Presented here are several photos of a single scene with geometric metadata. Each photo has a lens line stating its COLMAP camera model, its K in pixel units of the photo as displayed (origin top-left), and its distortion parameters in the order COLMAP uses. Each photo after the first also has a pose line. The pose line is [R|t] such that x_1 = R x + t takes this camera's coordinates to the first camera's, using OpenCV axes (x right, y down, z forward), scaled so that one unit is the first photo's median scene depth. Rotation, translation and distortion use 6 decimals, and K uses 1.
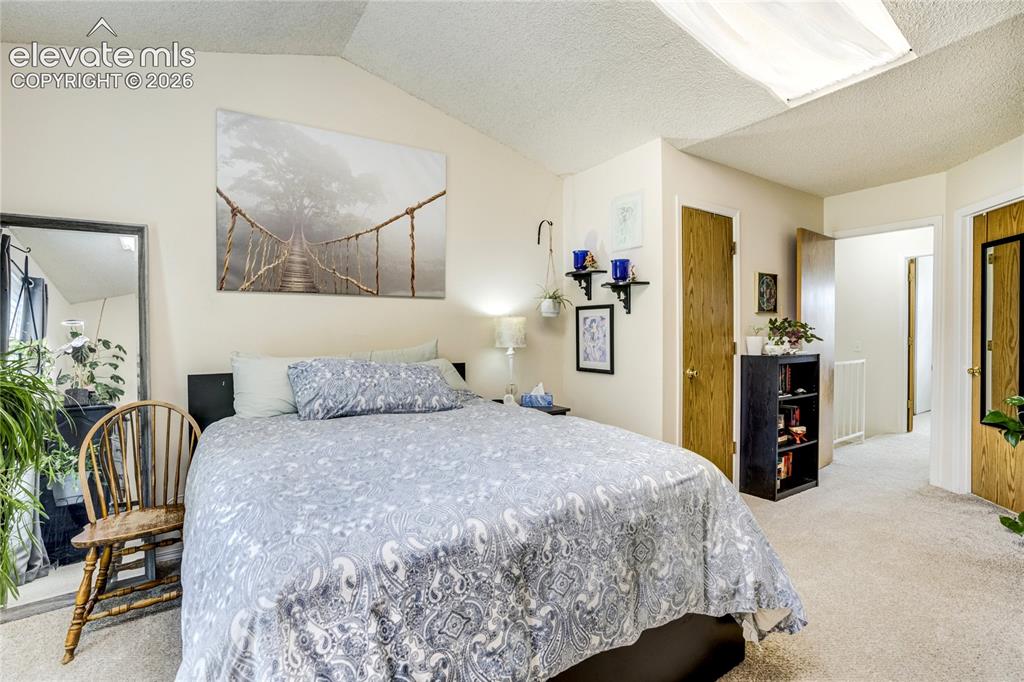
lens RADIAL K [[483.5, 0, 530.5], [0, 483.5, 335.0], [0, 0, 1]] dist [-0.048282, 0.012324]
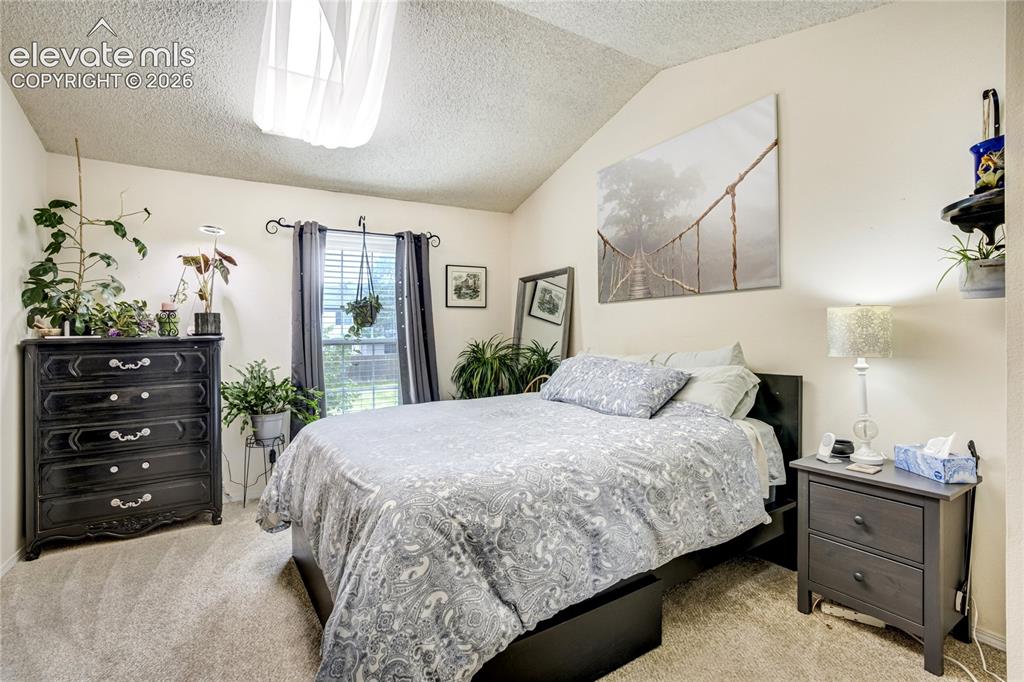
lens RADIAL K [[483.5, 0, 493.0], [0, 483.5, 338.5], [0, 0, 1]] dist [-0.048282, 0.012324]
pose [[-0.084290, 0.009940, -0.996392, 0.672641], [0.002178, 0.999950, 0.009791, -0.005553], [0.996439, -0.001345, -0.084307, 0.711211]]
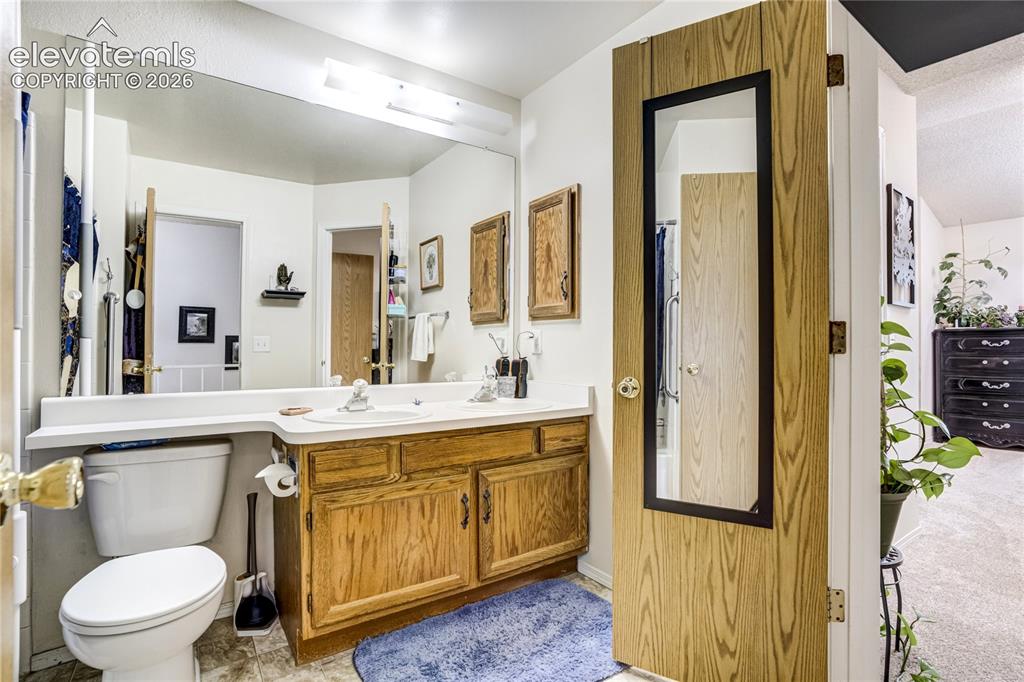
lens RADIAL K [[483.5, 0, 509.2], [0, 483.5, 340.9], [0, 0, 1]] dist [-0.048282, 0.012324]
pose [[-0.999734, 0.006662, -0.022100, 1.143949], [0.006813, 0.999954, -0.006763, 0.024167], [0.022054, -0.006911, -0.999733, 1.142705]]
